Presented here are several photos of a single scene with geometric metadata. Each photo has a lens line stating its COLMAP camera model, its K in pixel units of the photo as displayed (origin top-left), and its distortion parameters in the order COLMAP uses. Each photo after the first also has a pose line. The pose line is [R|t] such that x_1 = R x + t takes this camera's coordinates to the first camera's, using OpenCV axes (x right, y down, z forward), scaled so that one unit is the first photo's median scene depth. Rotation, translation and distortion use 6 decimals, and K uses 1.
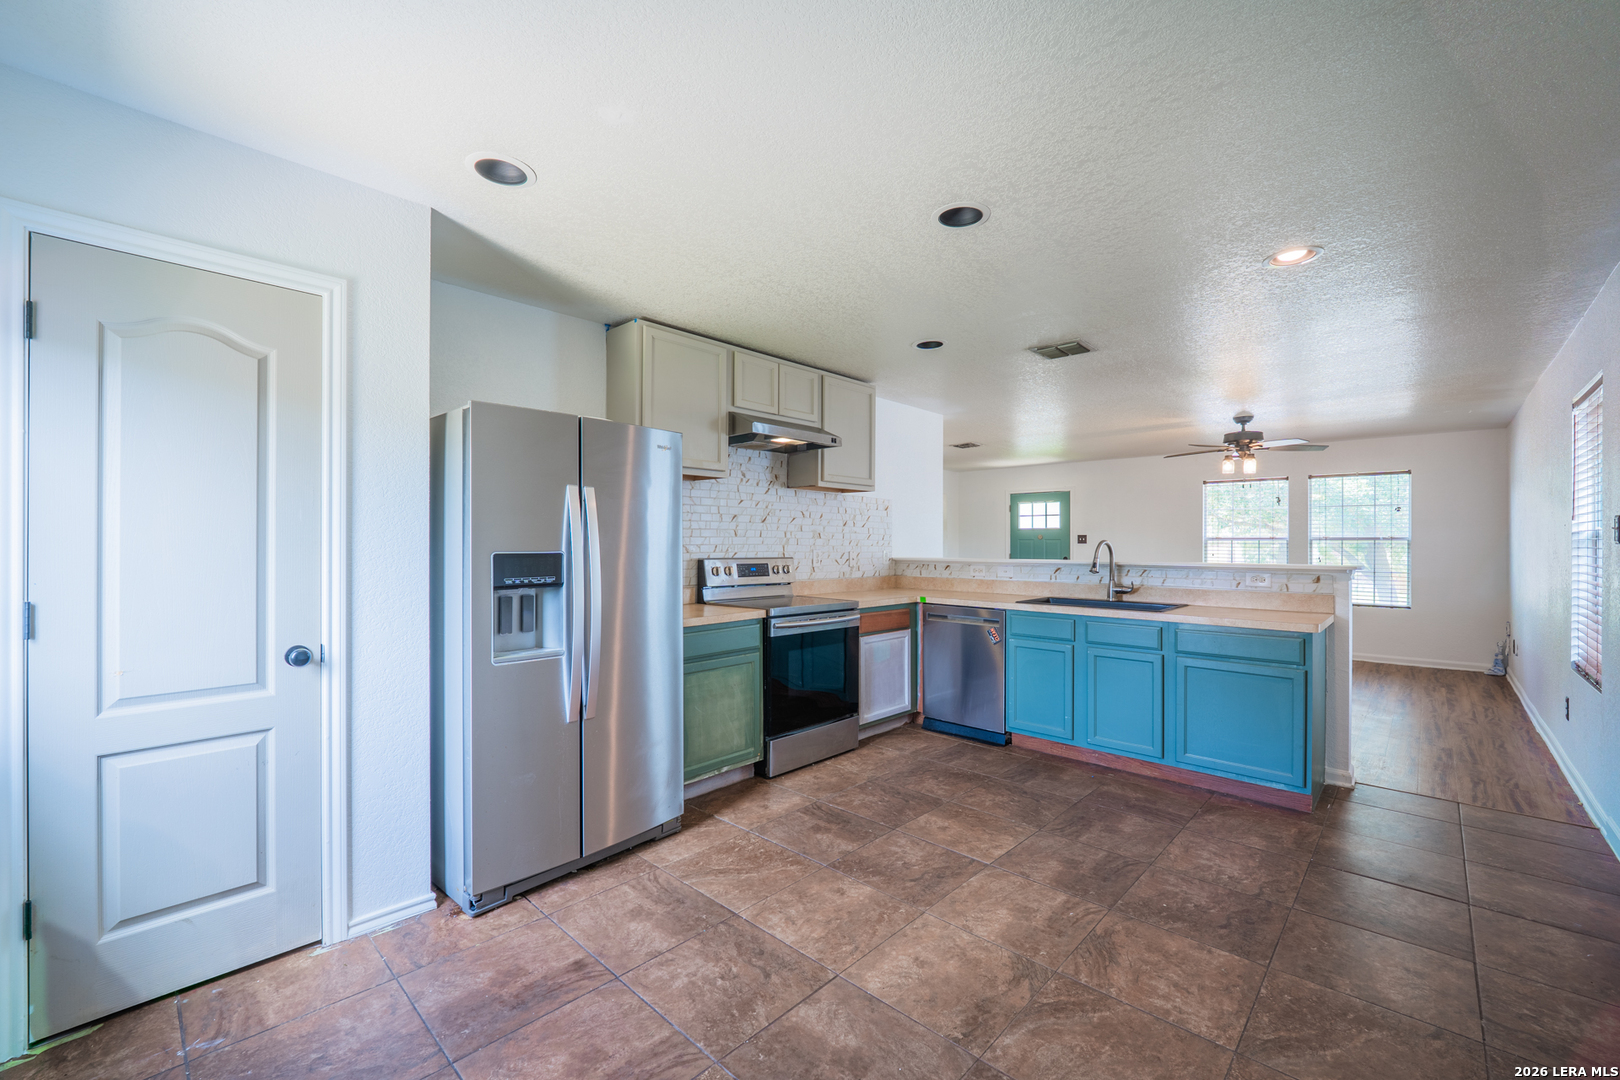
lens RADIAL K [[659.9, 0, 800.1], [0, 659.9, 541.1], [0, 0, 1]] dist [-0.006404, -0.000628]
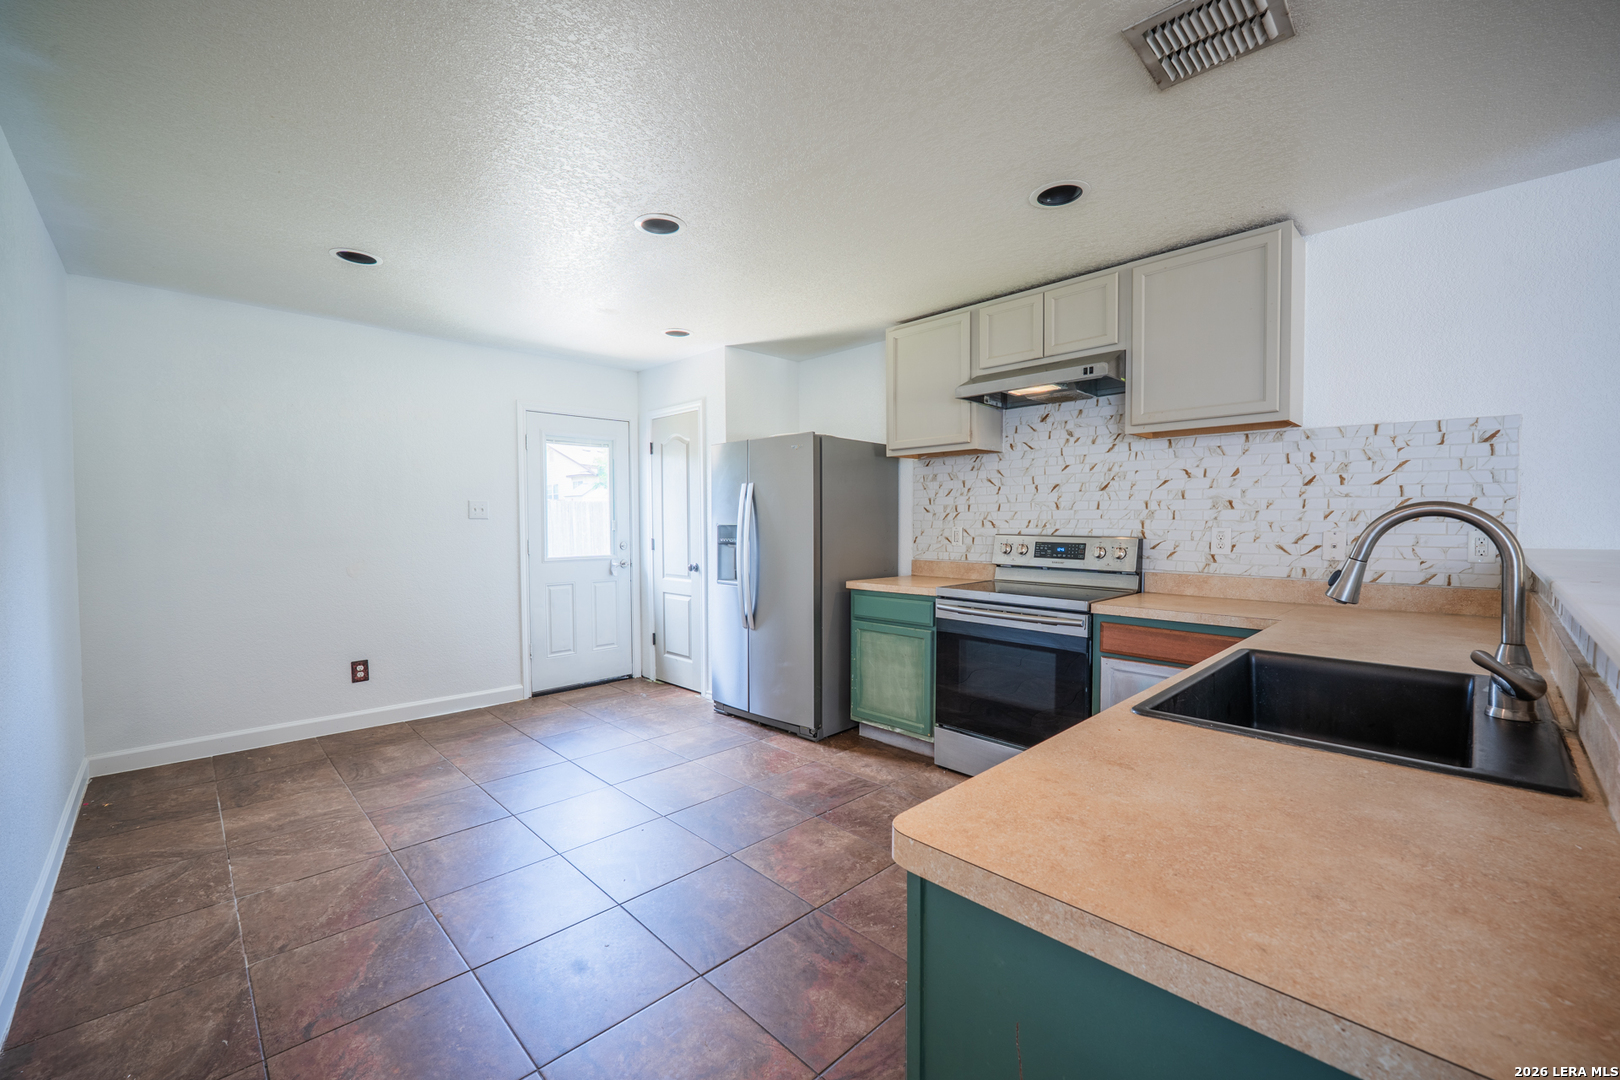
lens RADIAL K [[659.9, 0, 800.1], [0, 659.9, 541.1], [0, 0, 1]] dist [-0.006404, -0.000628]
pose [[-0.041404, 0.028868, -0.998725, 0.669072], [0.004838, 0.999577, 0.028692, 0.006392], [0.999131, -0.003644, -0.041526, 0.626795]]
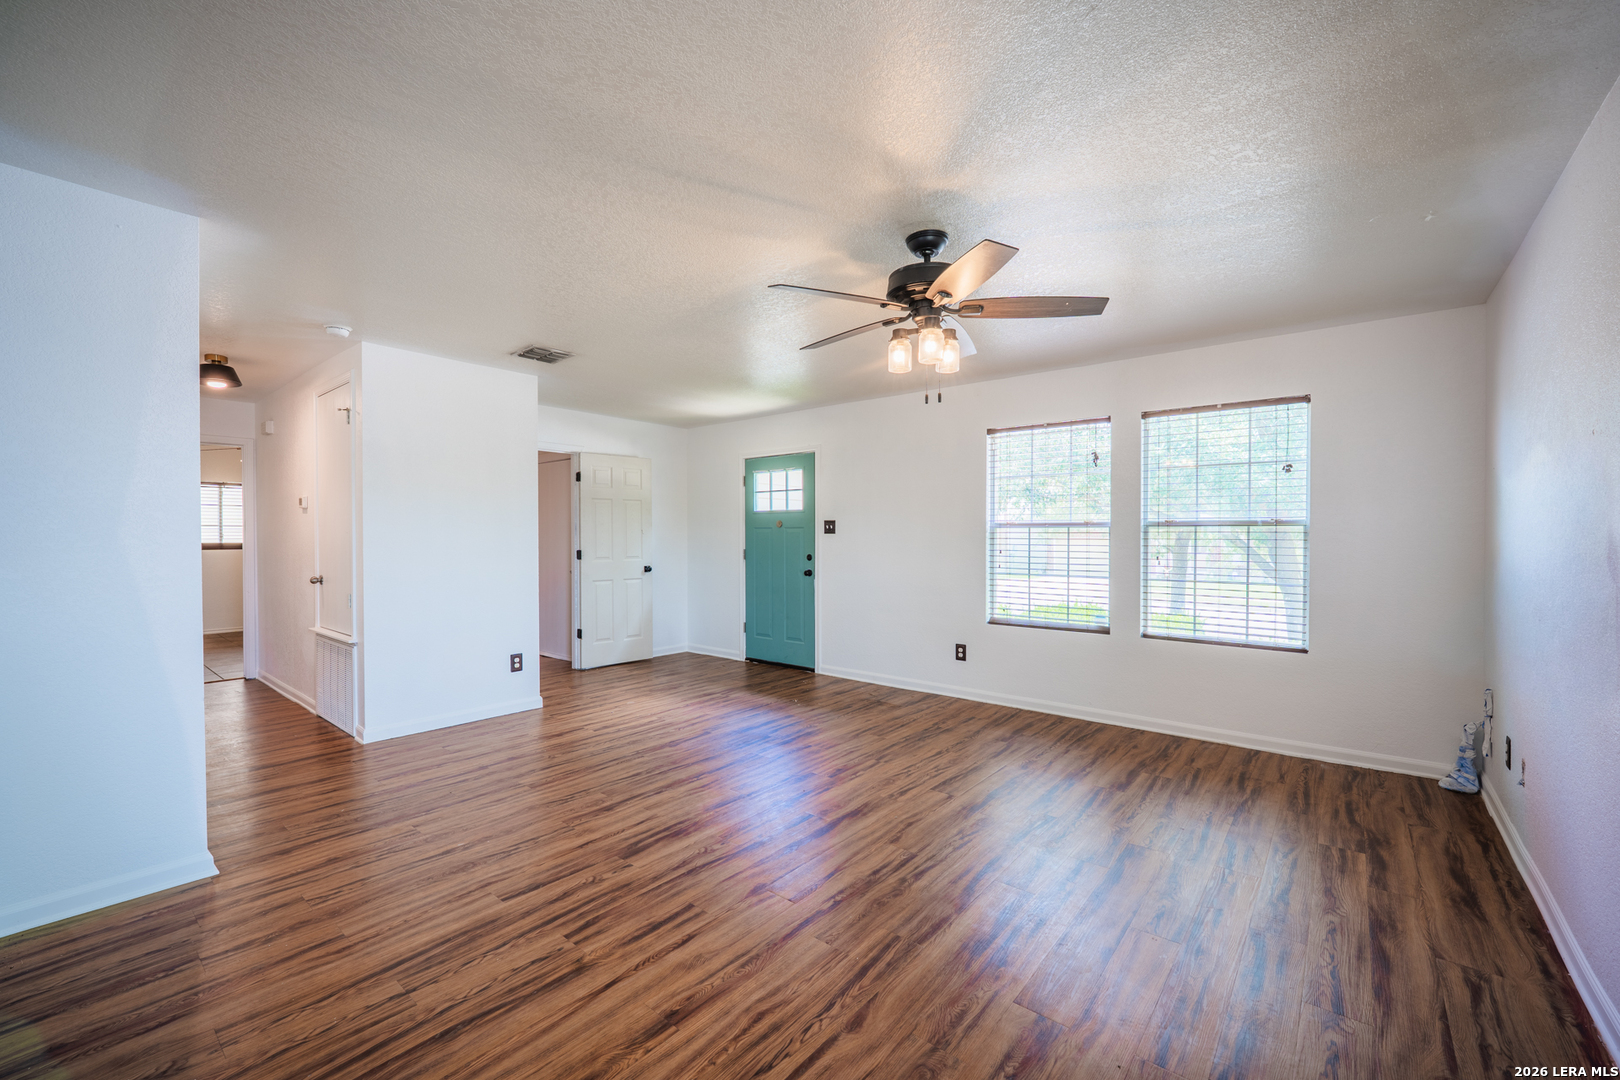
lens RADIAL K [[659.9, 0, 800.1], [0, 659.9, 541.1], [0, 0, 1]] dist [-0.006404, -0.000628]
pose [[0.997950, -0.003345, 0.063911, 0.709905], [0.002569, 0.999922, 0.012234, 0.005757], [-0.063947, -0.012045, 0.997881, 0.722589]]
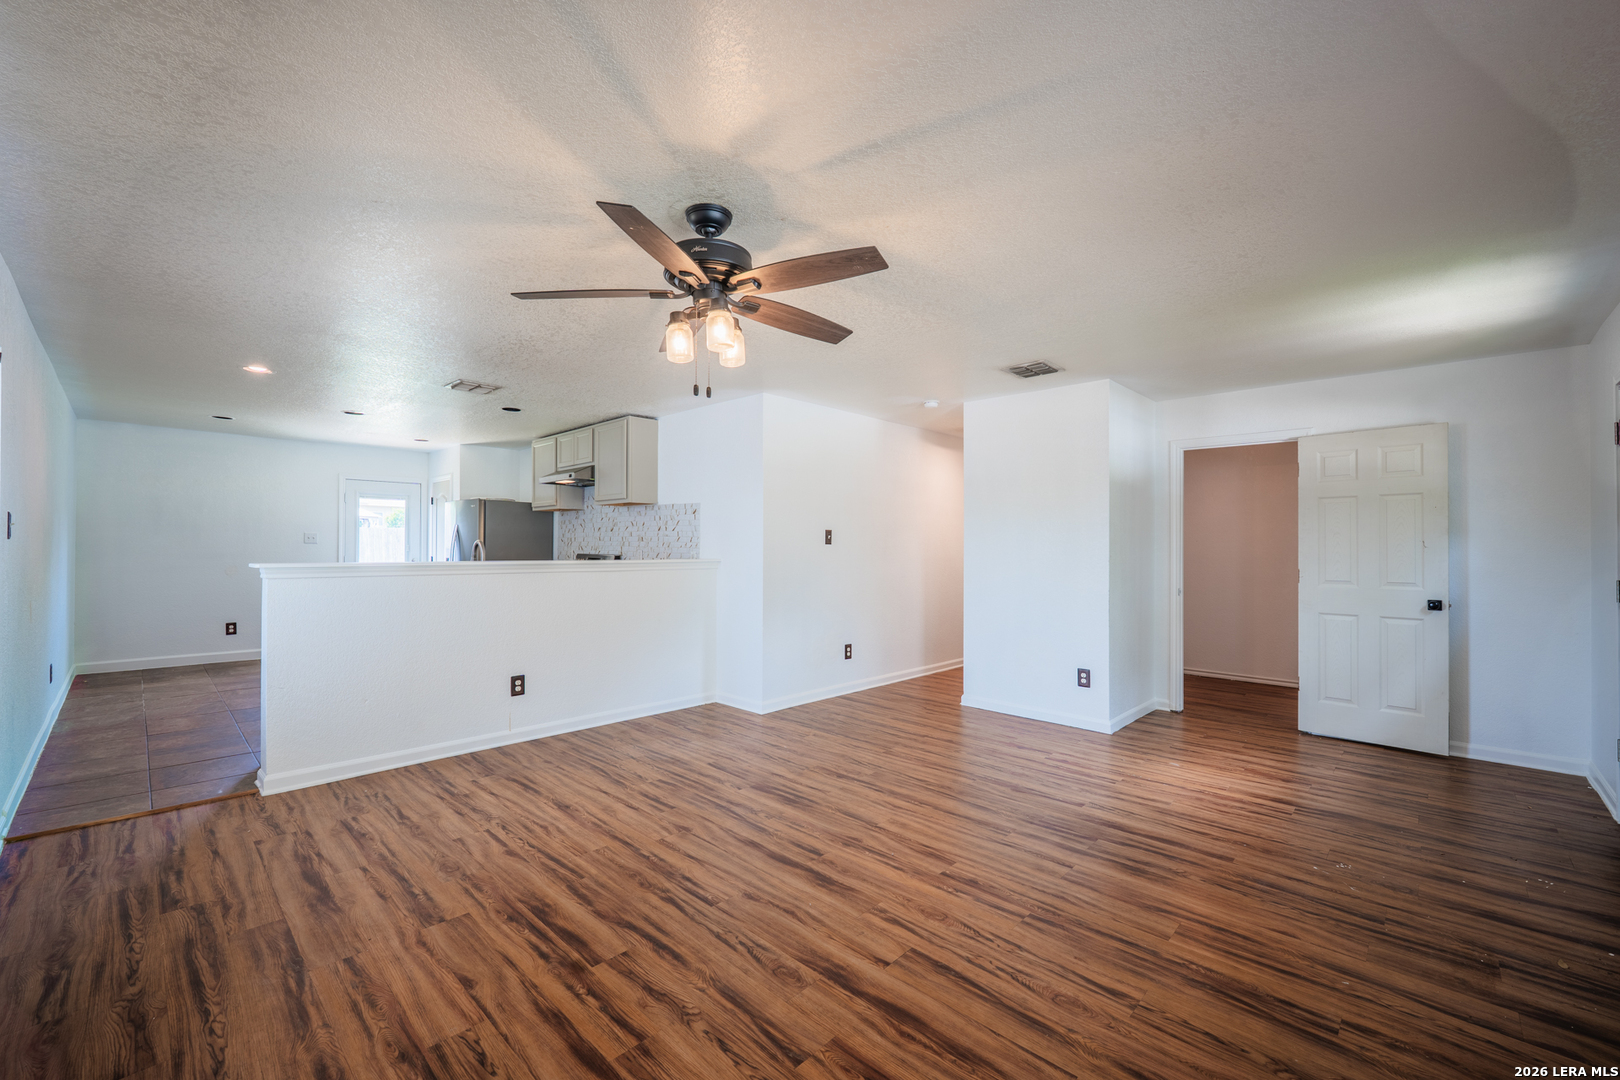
lens RADIAL K [[659.9, 0, 800.1], [0, 659.9, 541.1], [0, 0, 1]] dist [-0.006404, -0.000628]
pose [[-0.010244, -0.011420, -0.999882, 1.334024], [-0.002229, 0.999933, -0.011398, 0.009627], [0.999945, 0.002112, -0.010268, 1.333447]]
